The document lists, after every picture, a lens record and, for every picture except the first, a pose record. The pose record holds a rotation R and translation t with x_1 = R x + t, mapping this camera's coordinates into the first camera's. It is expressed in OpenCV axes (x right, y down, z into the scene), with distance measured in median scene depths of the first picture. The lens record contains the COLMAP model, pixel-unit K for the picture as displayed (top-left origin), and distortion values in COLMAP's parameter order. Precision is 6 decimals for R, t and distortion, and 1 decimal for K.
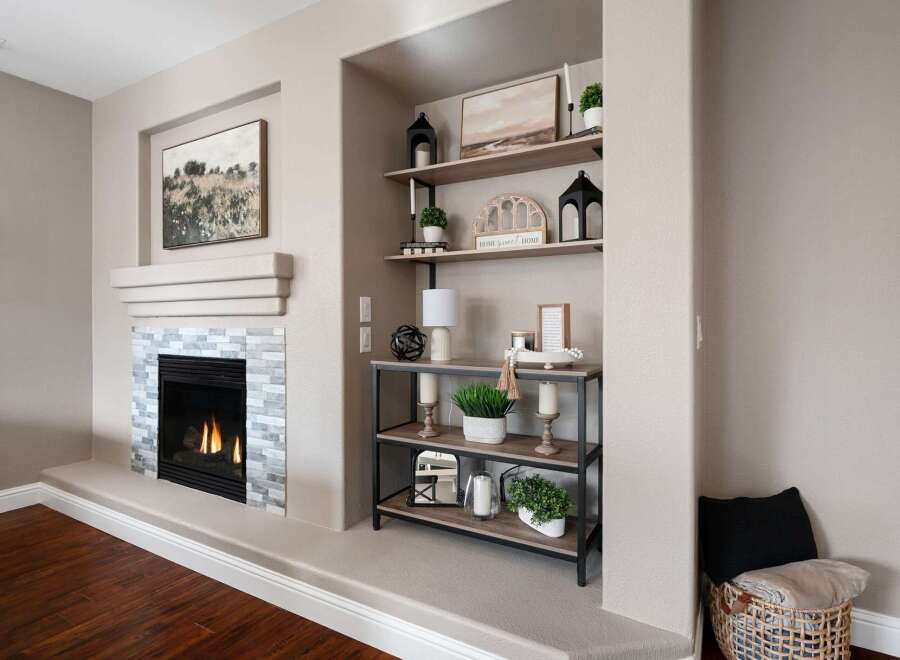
lens RADIAL K [[494.0, 0, 452.1], [0, 494.0, 320.7], [0, 0, 1]] dist [-0.003015, 0.002101]
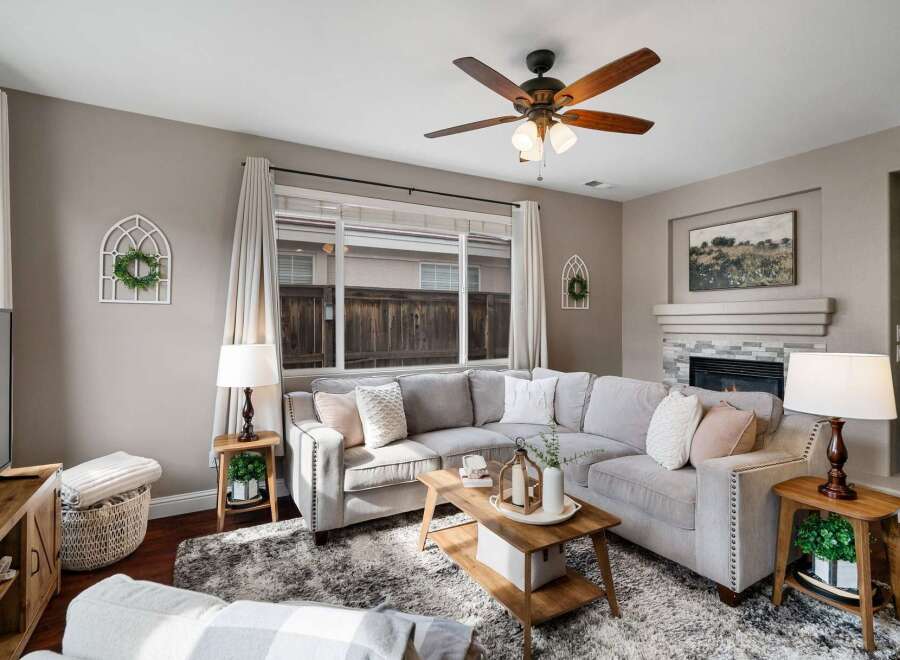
lens RADIAL K [[453.2, 0, 451.2], [0, 453.2, 321.5], [0, 0, 1]] dist [-0.006615, 0.003688]
pose [[0.862193, -0.001848, -0.506577, -0.606228], [0.001281, 0.999998, -0.001468, -0.054225], [0.506579, 0.000617, 0.862193, -0.807270]]
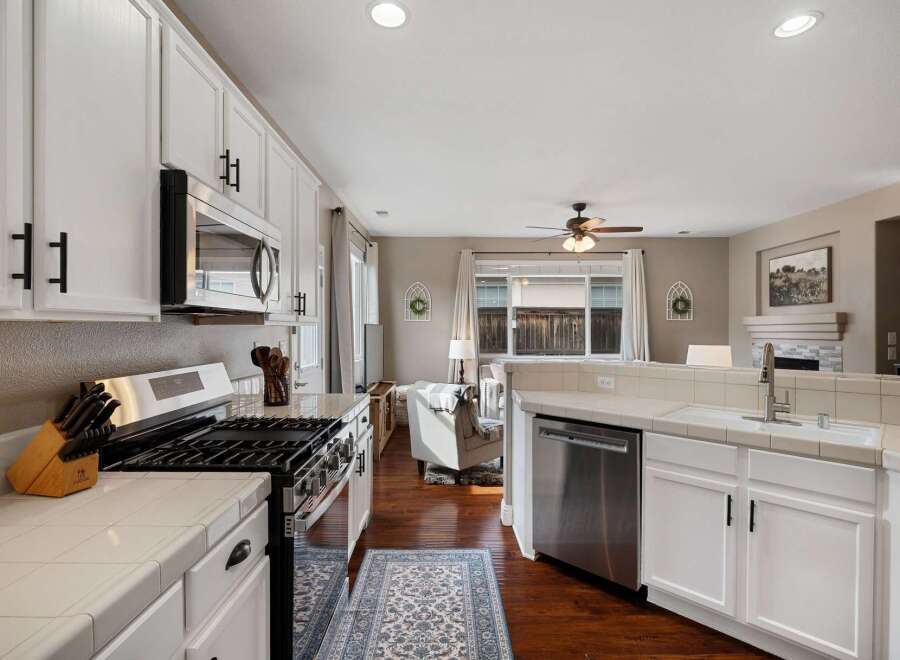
lens RADIAL K [[453.2, 0, 448.7], [0, 453.2, 330.1], [0, 0, 1]] dist [-0.006615, 0.003688]
pose [[0.503645, 0.001154, -0.863910, 0.469823], [-0.001421, 0.999999, 0.000507, -0.051867], [0.863909, 0.000972, 0.503646, -1.384462]]
